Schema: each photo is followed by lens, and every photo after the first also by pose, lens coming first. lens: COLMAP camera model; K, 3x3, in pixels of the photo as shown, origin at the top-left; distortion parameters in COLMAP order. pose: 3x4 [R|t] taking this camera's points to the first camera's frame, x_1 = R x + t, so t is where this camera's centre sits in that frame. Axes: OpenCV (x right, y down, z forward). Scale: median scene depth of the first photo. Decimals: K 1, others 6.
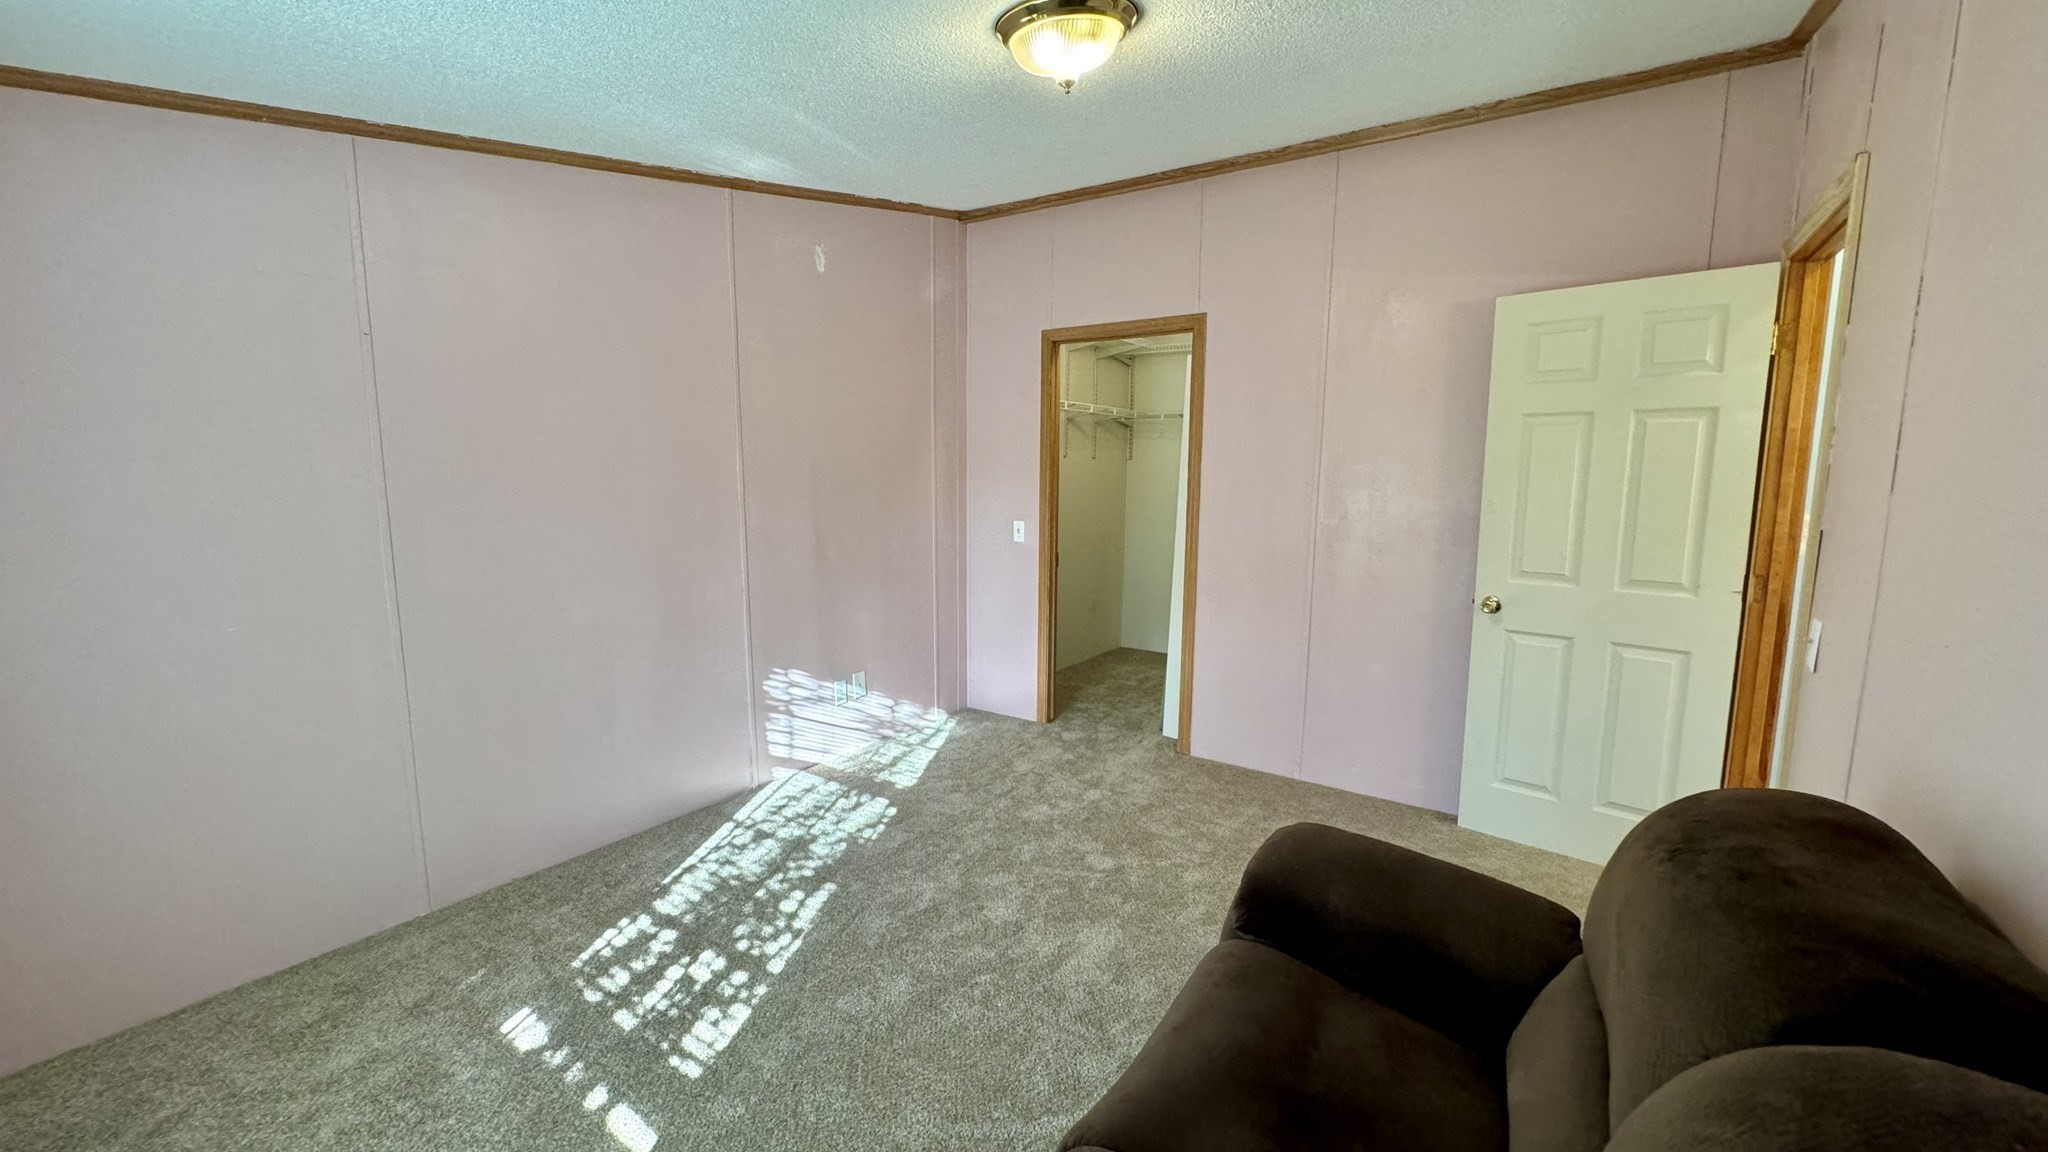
lens RADIAL K [[822.5, 0, 1027.4], [0, 822.5, 572.4], [0, 0, 1]] dist [-0.004961, 0.000087]
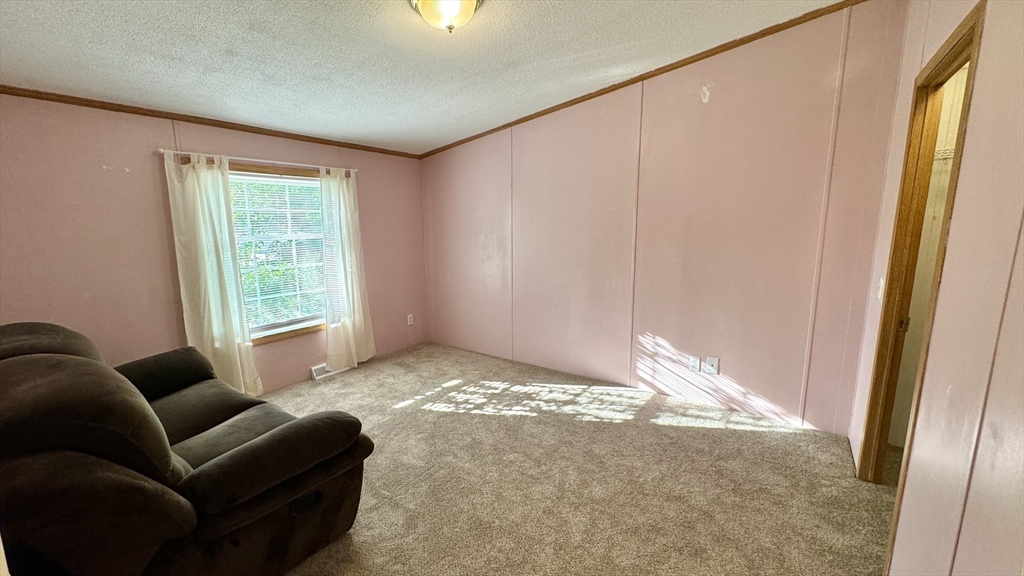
lens RADIAL K [[411.3, 0, 514.0], [0, 411.3, 291.5], [0, 0, 1]] dist [-0.004961, 0.000087]
pose [[-0.012626, 0.162165, -0.986683, 0.664435], [-0.125613, 0.978687, 0.162458, -0.097433], [0.991999, 0.125992, 0.008013, 0.737125]]
